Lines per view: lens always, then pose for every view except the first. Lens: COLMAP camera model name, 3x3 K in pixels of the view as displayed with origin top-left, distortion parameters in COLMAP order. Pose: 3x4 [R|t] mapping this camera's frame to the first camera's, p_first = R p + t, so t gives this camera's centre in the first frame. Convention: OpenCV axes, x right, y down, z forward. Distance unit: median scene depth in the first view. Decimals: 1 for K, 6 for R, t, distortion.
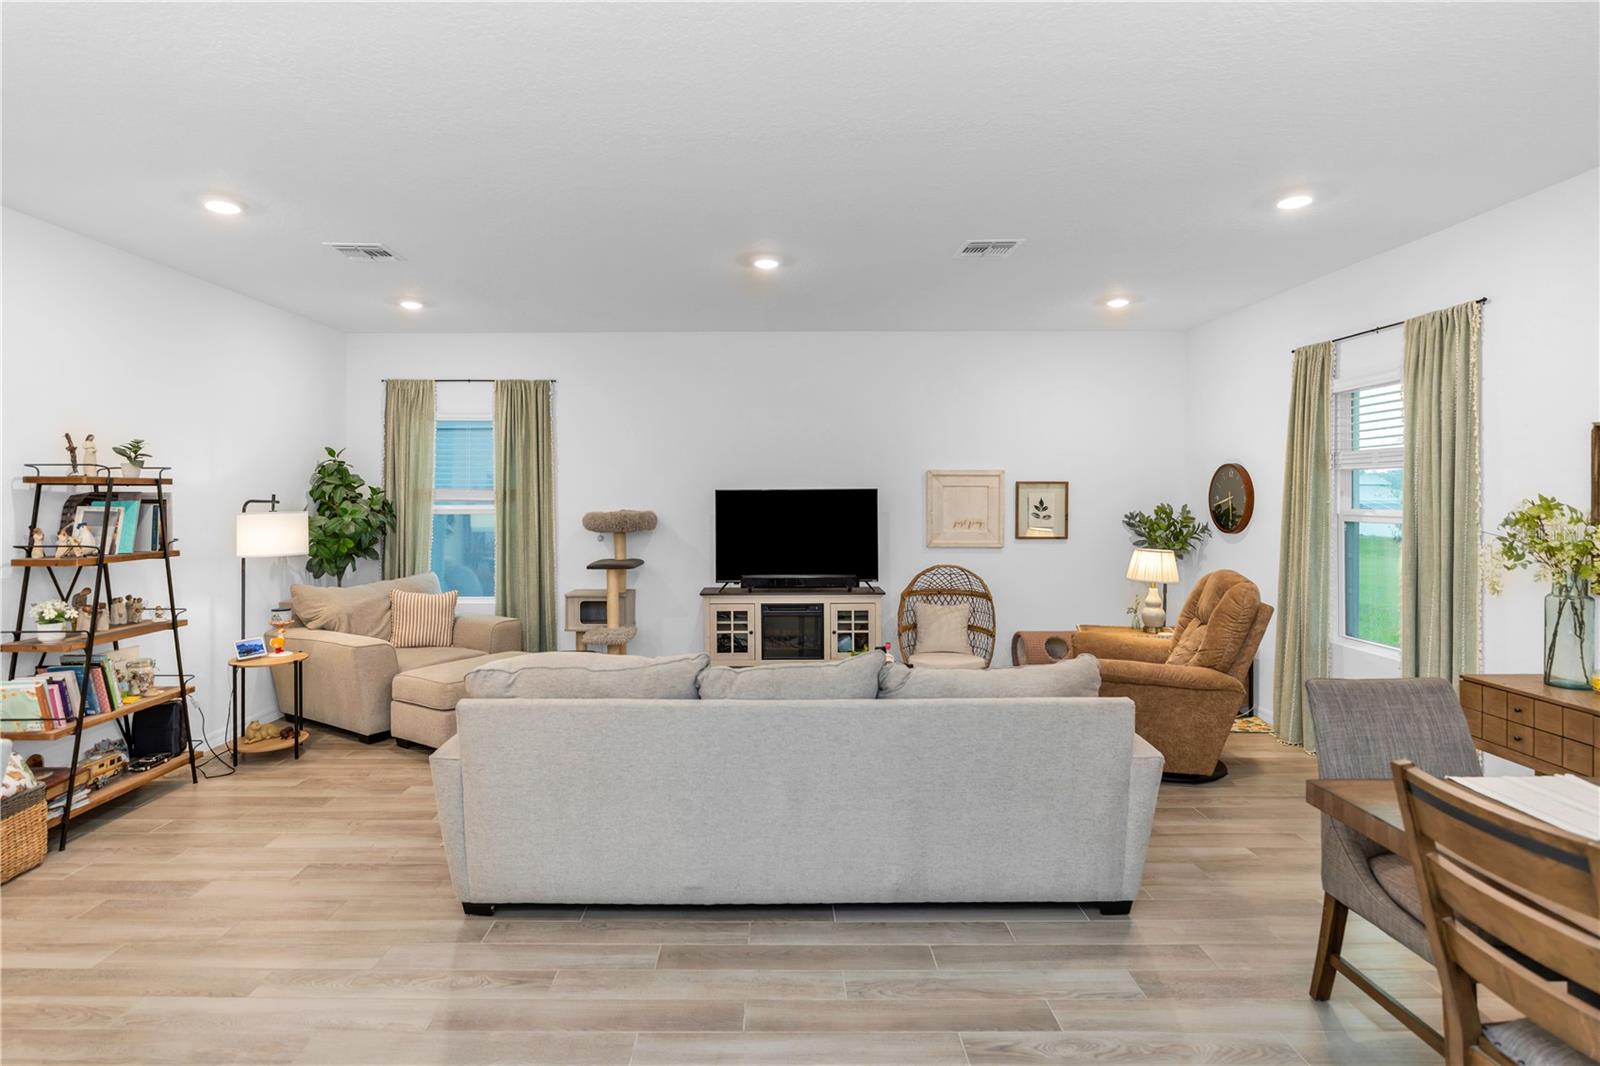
lens RADIAL K [[815.7, 0, 755.1], [0, 815.7, 496.8], [0, 0, 1]] dist [-0.004355, -0.000778]
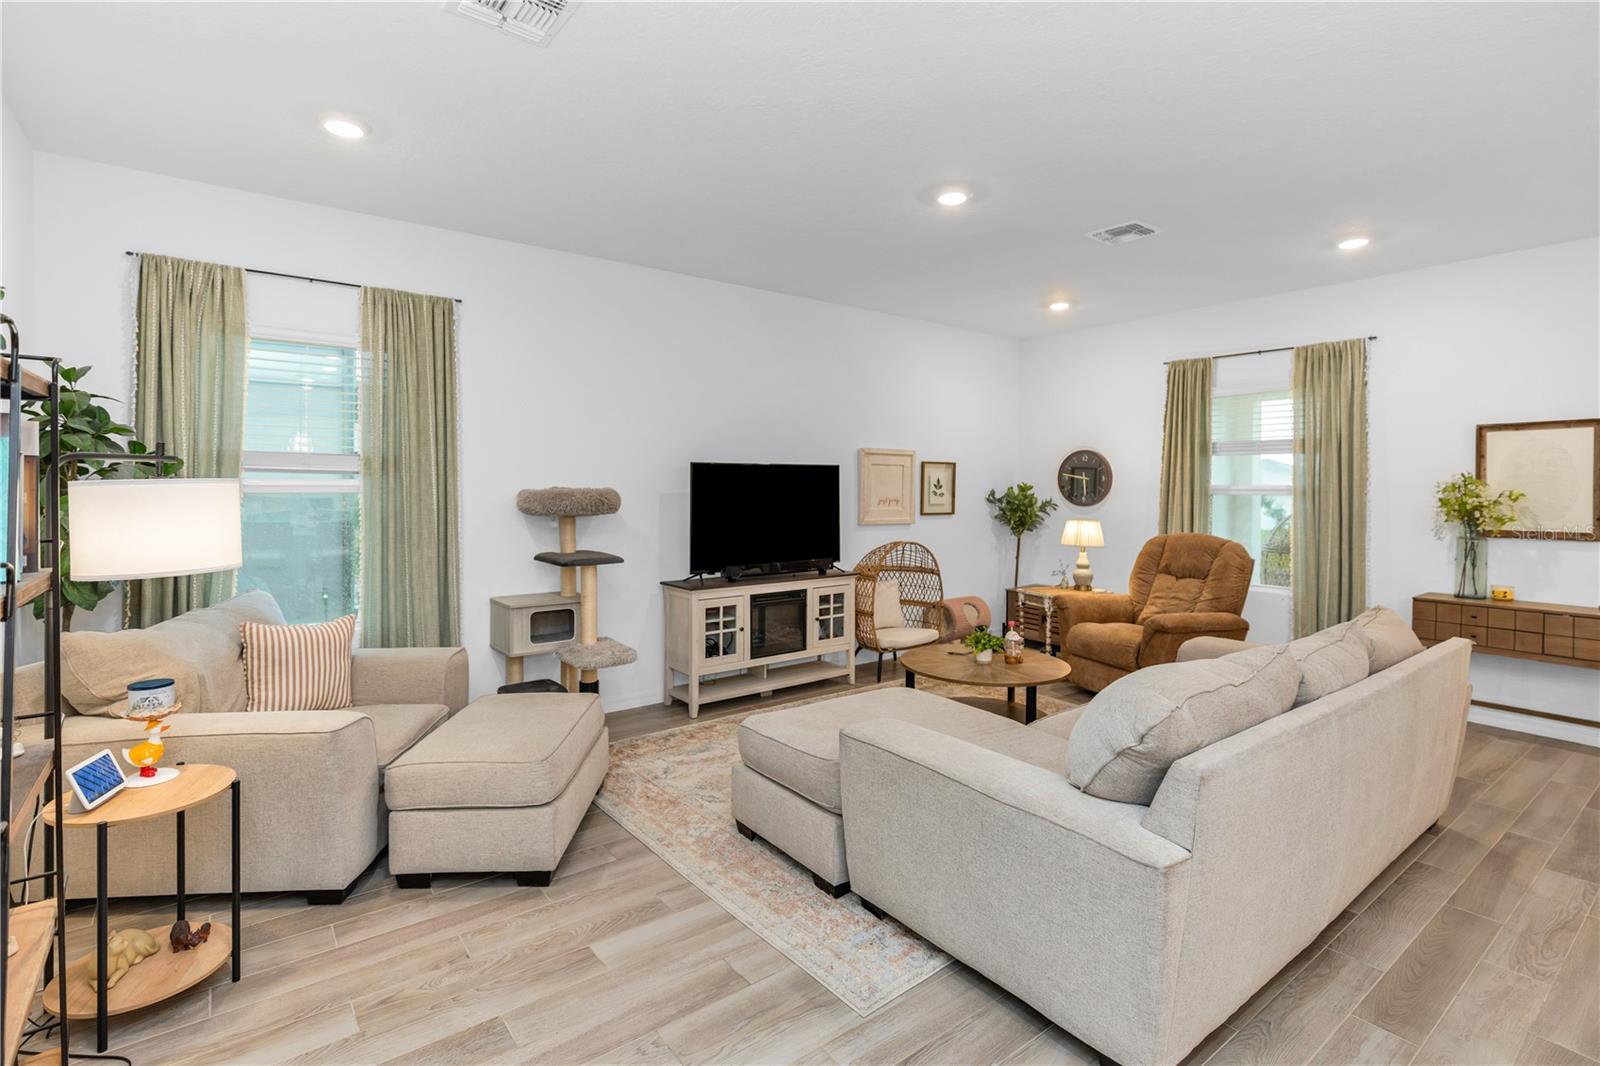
lens RADIAL K [[756.4, 0, 768.9], [0, 756.4, 498.8], [0, 0, 1]] dist [0.001230, 0.000704]
pose [[0.792831, -0.005937, 0.609412, -0.466723], [-0.004194, 0.999876, 0.015198, 0.016863], [-0.609427, -0.014605, 0.792708, 0.352052]]
